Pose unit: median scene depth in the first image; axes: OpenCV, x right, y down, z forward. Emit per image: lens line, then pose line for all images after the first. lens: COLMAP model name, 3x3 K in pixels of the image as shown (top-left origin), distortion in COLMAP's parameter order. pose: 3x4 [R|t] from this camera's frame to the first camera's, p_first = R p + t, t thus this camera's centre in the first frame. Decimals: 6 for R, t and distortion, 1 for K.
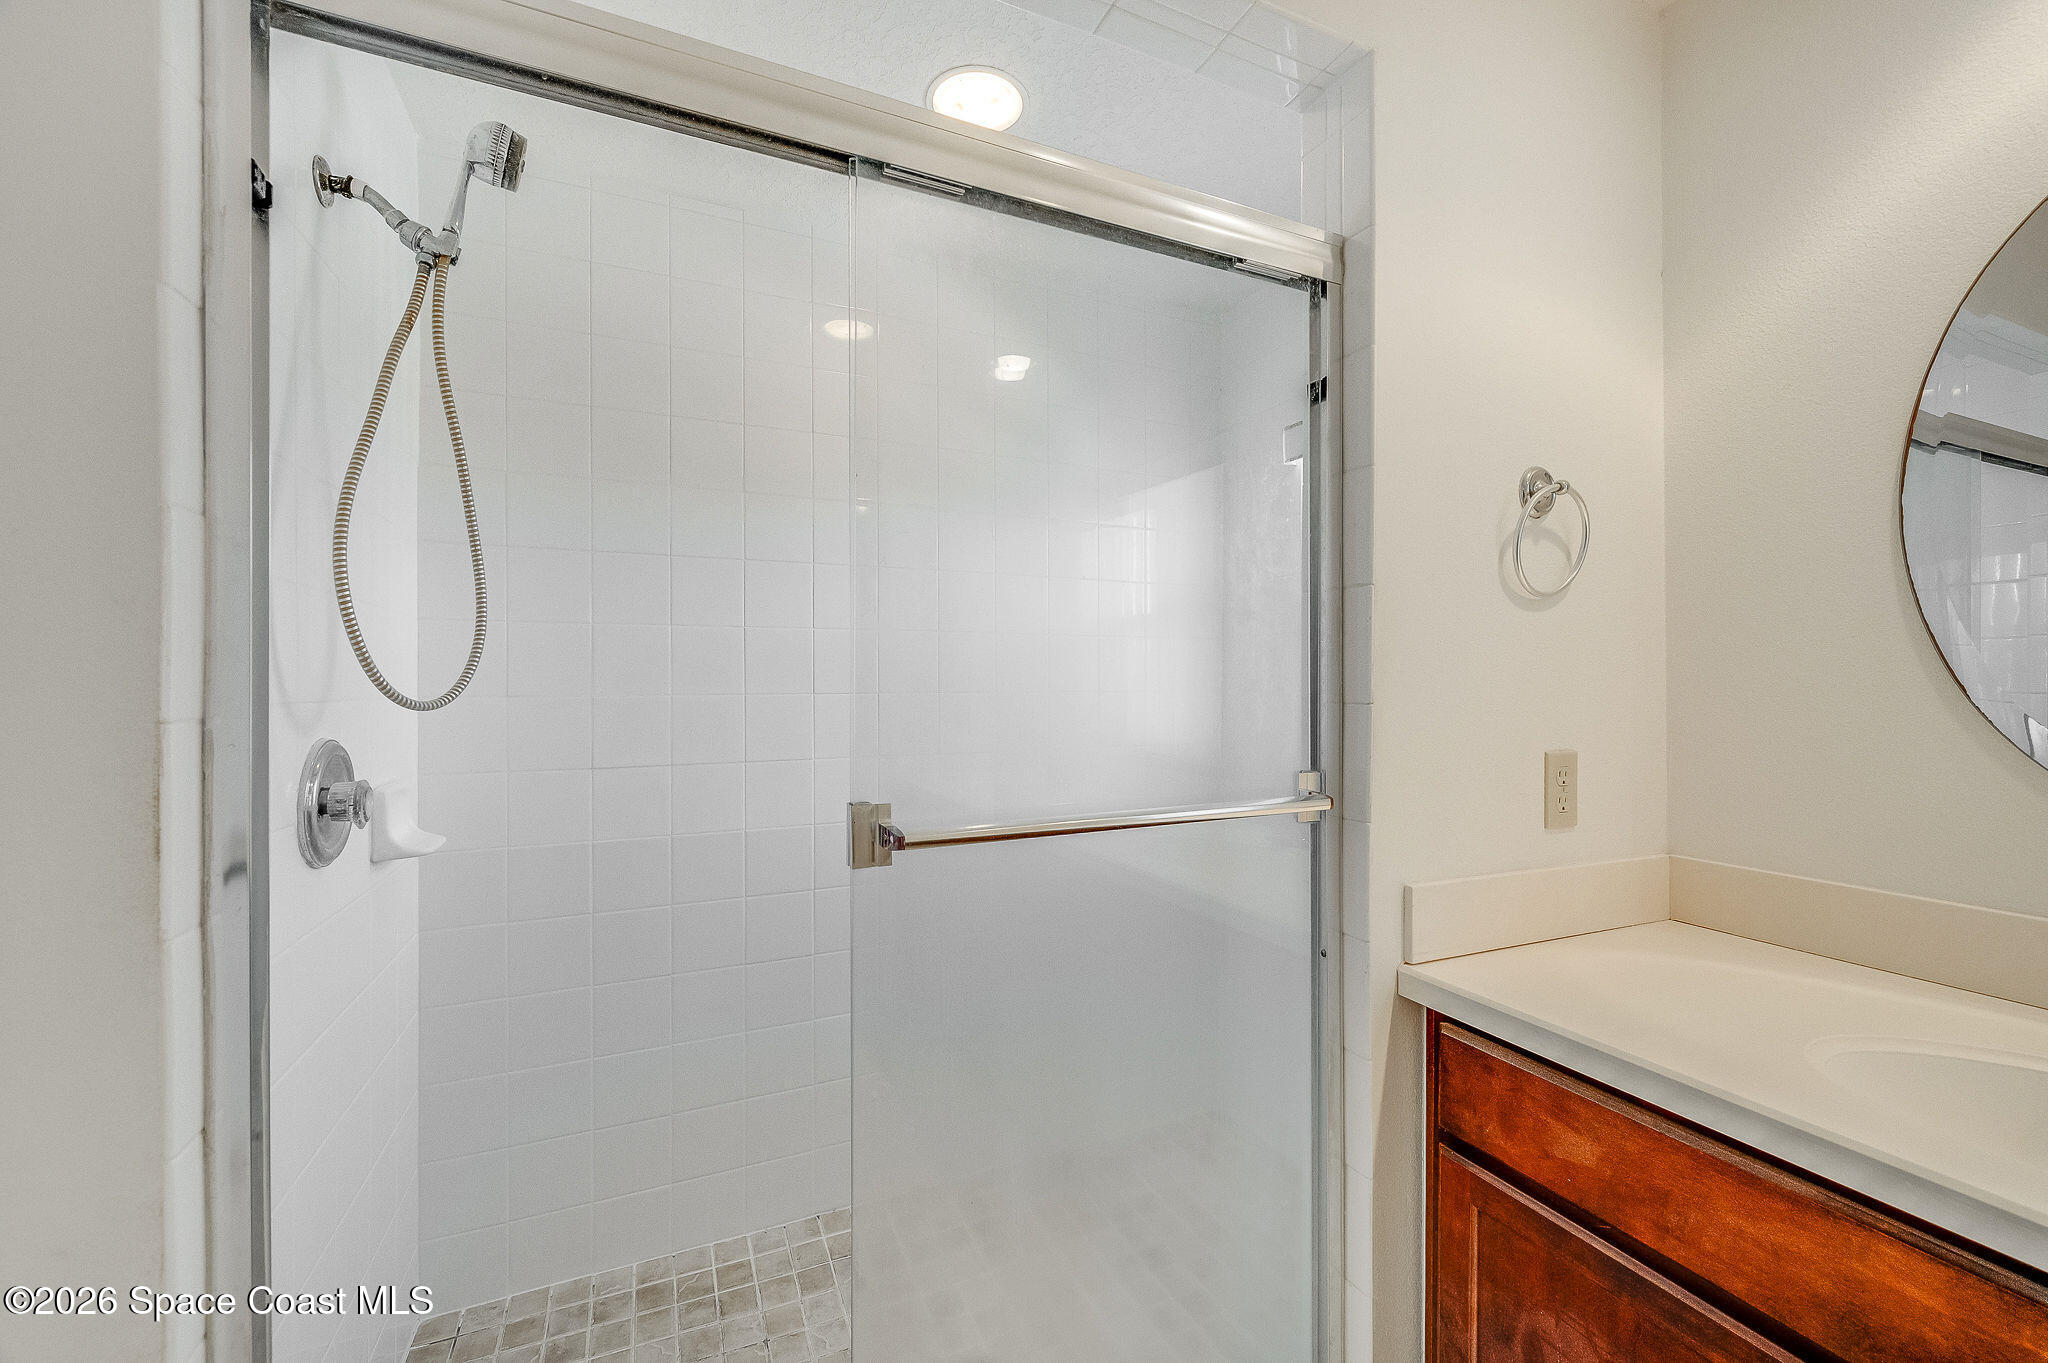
lens RADIAL K [[822.7, 0, 1028.9], [0, 822.7, 684.1], [0, 0, 1]] dist [-0.001960, 0.000022]
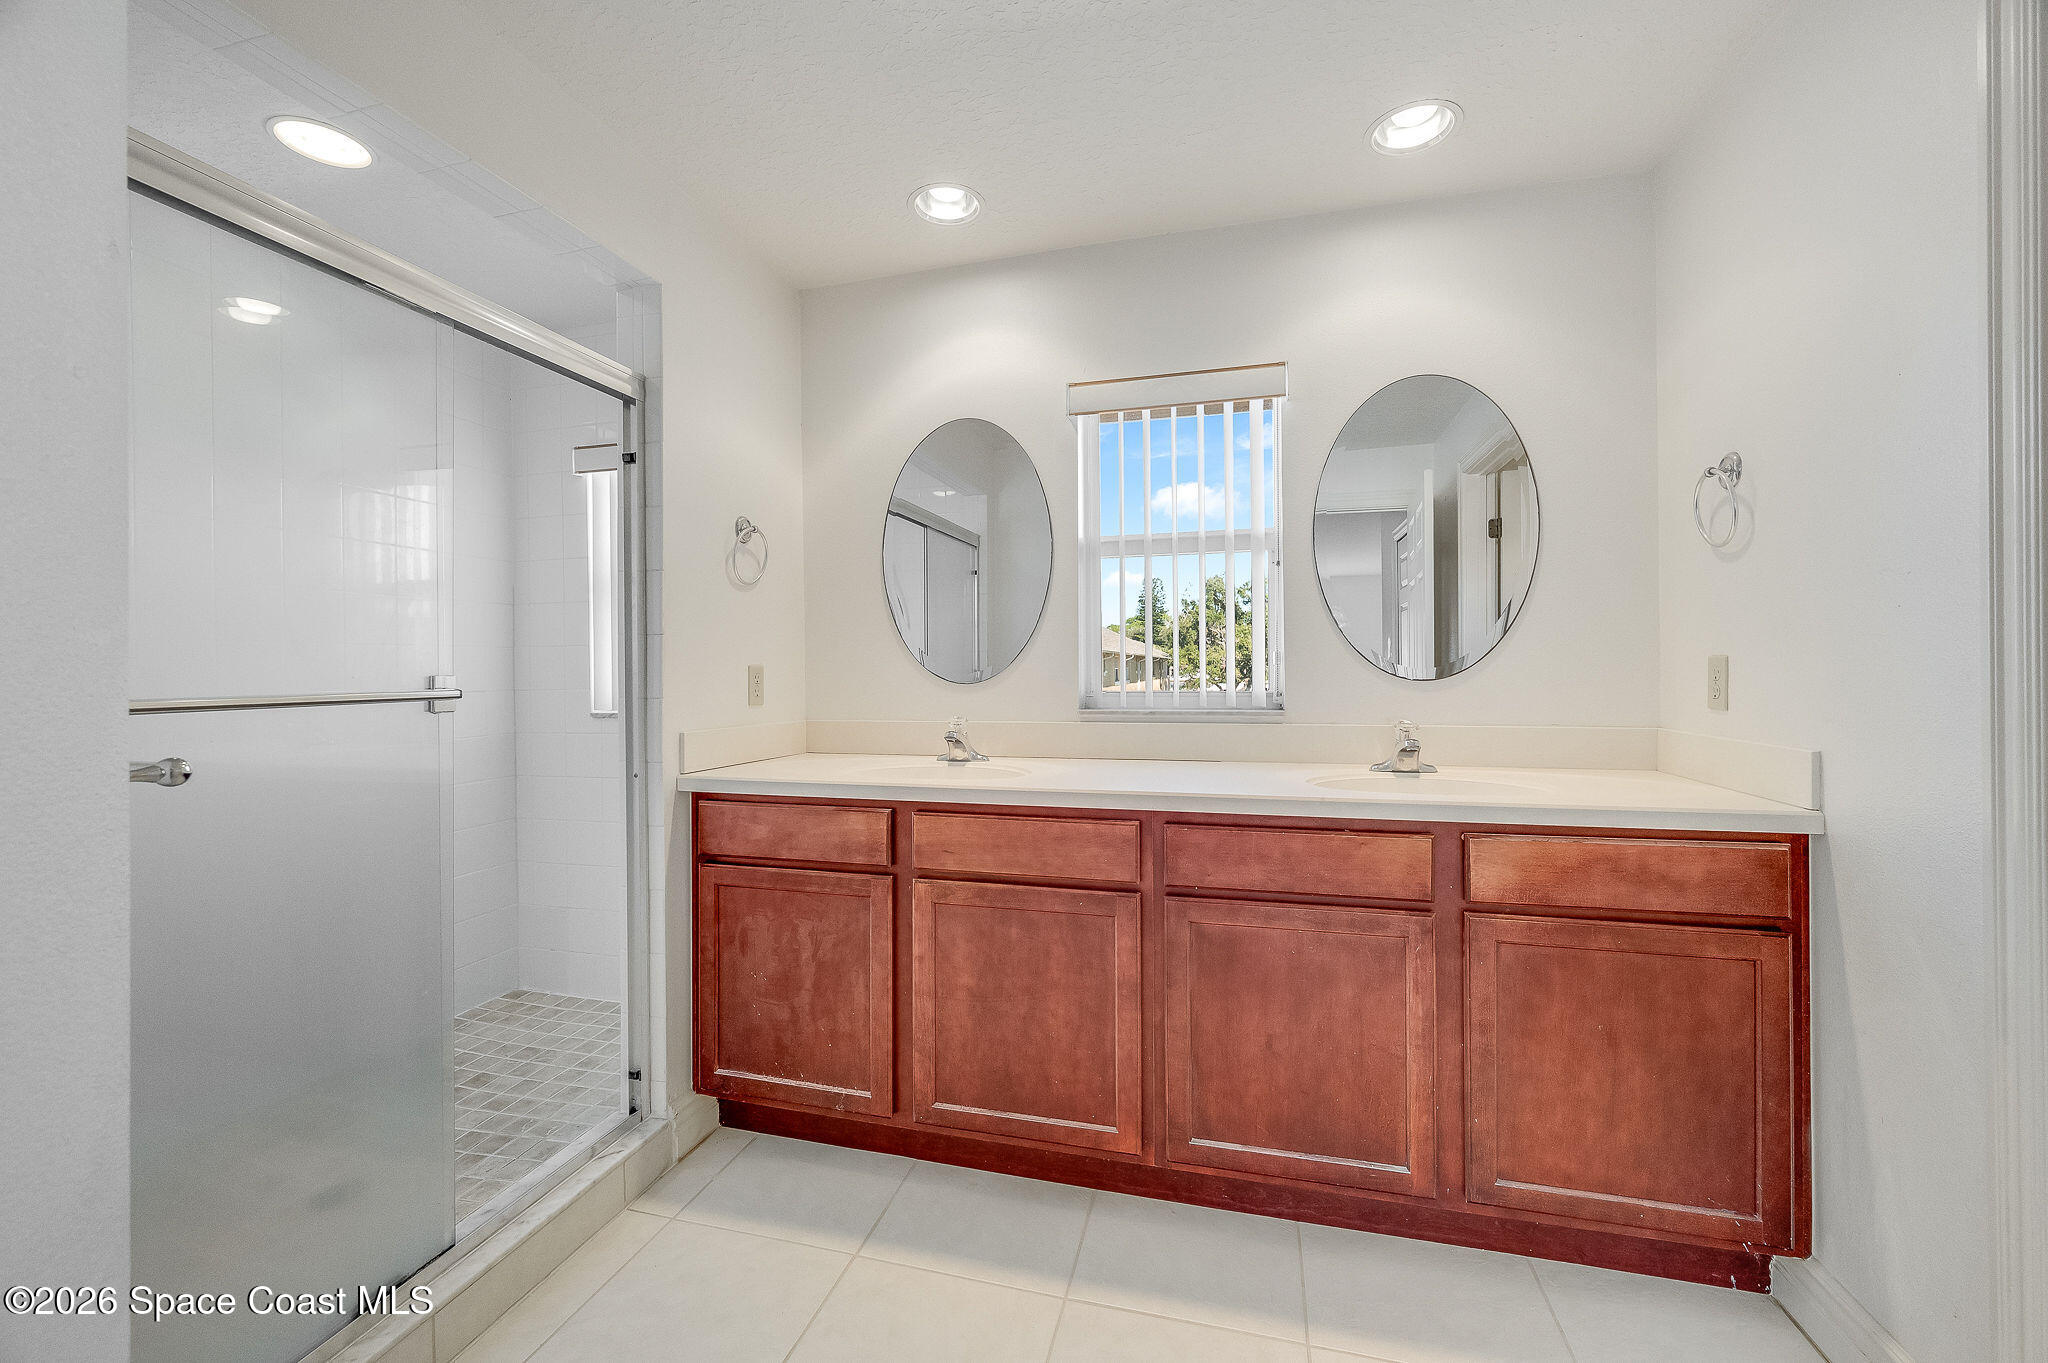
lens RADIAL K [[823.7, 0, 1029.8], [0, 823.7, 673.5], [0, 0, 1]] dist [0.002472, -0.000243]
pose [[0.643520, -0.005327, 0.765411, -0.461610], [0.006731, 0.999976, 0.001300, 0.113087], [-0.765400, 0.004315, 0.643540, -0.810114]]
